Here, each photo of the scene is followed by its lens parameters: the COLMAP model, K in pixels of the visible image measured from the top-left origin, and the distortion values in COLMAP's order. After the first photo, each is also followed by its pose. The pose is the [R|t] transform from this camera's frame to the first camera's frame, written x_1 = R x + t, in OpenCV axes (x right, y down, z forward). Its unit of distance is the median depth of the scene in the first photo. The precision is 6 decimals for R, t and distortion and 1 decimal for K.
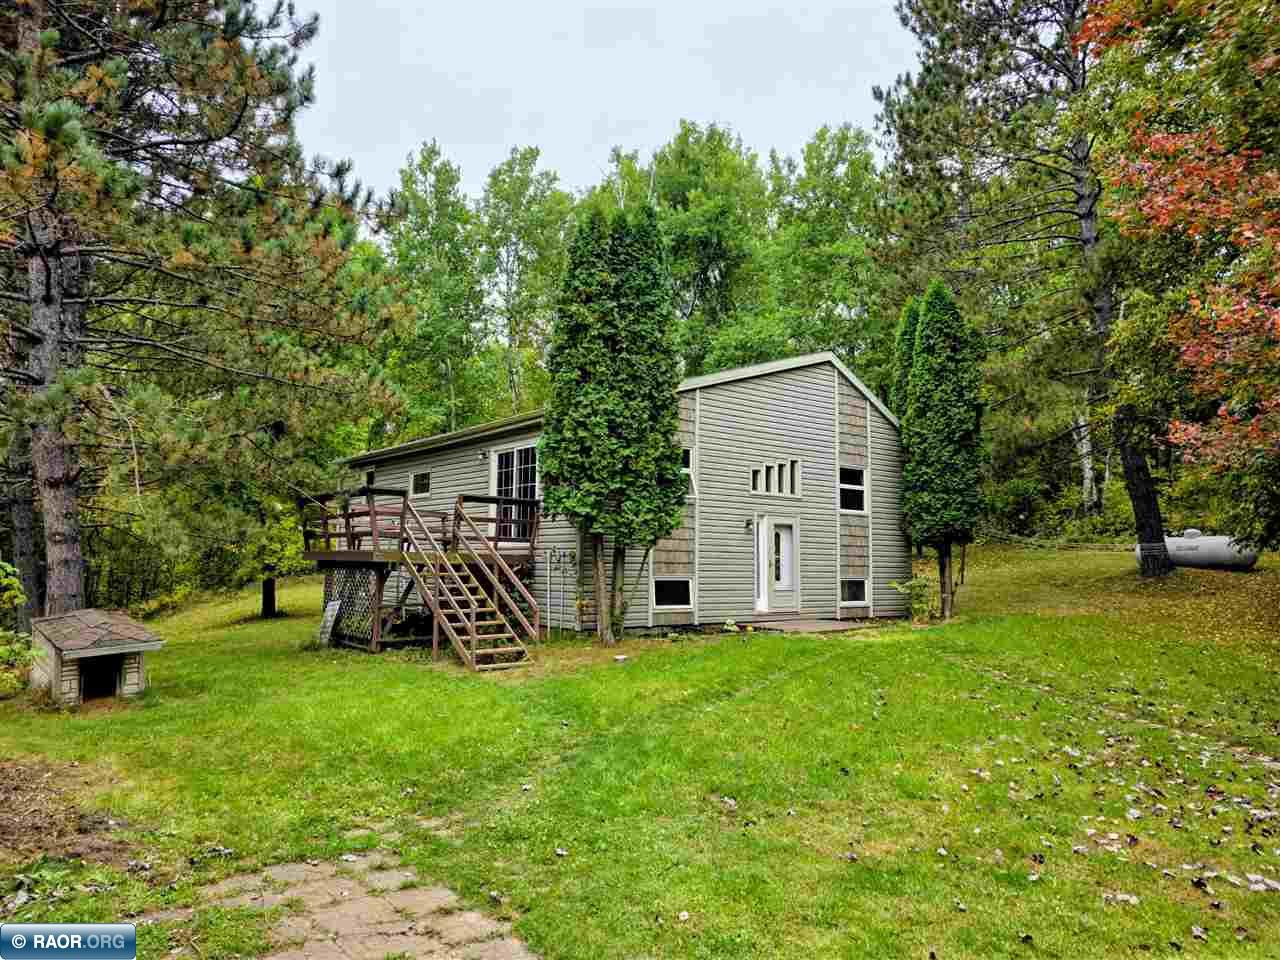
lens RADIAL K [[864.3, 0, 646.3], [0, 864.3, 479.4], [0, 0, 1]] dist [0.045385, -0.032122]
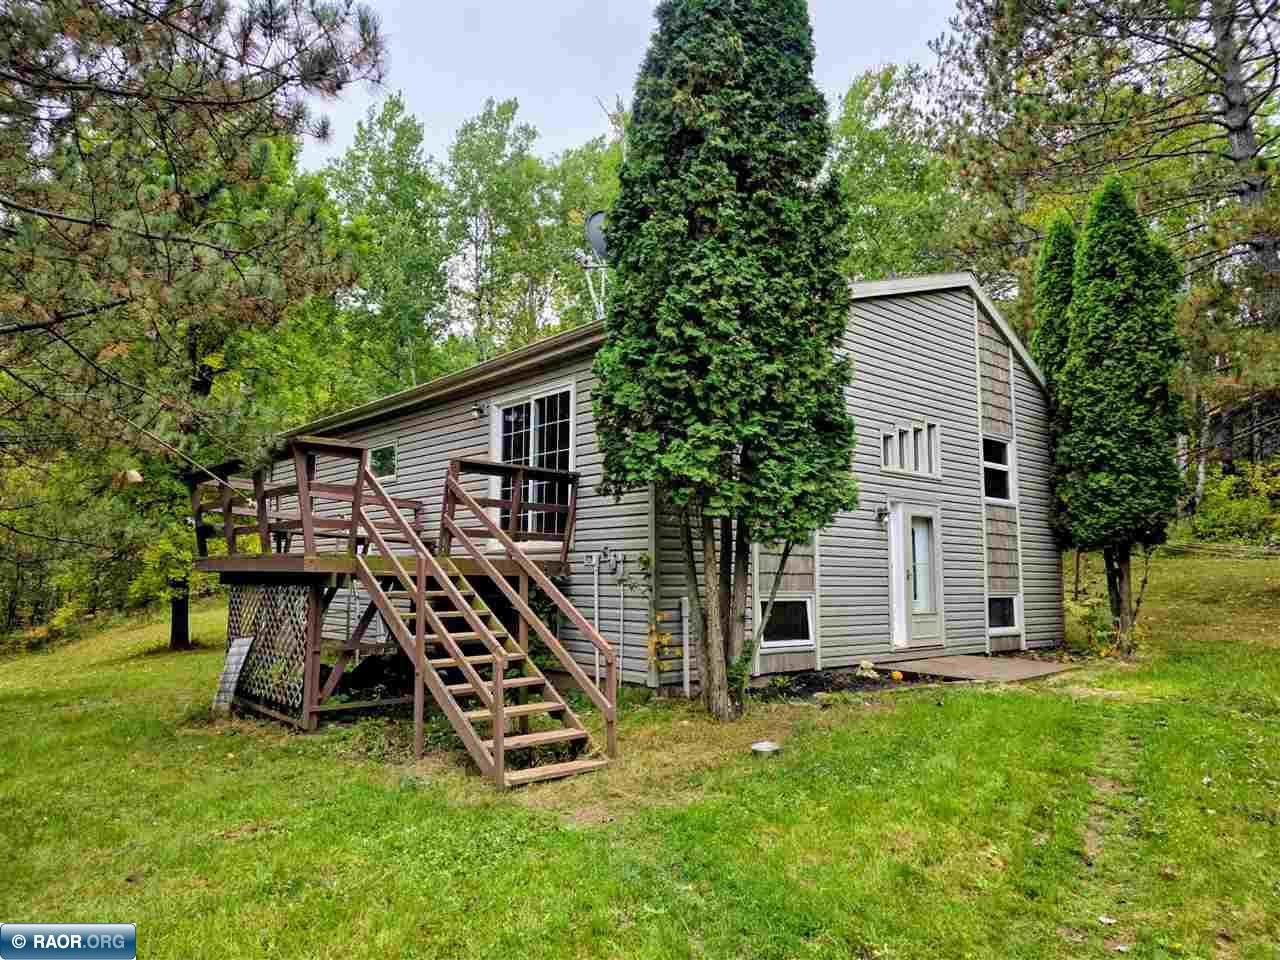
lens RADIAL K [[864.3, 0, 633.0], [0, 864.3, 483.2], [0, 0, 1]] dist [0.045385, -0.032122]
pose [[0.999424, -0.001135, 0.033924, -0.102375], [0.001562, 0.999920, -0.012557, 0.038136], [-0.033907, 0.012602, 0.999346, 0.364998]]
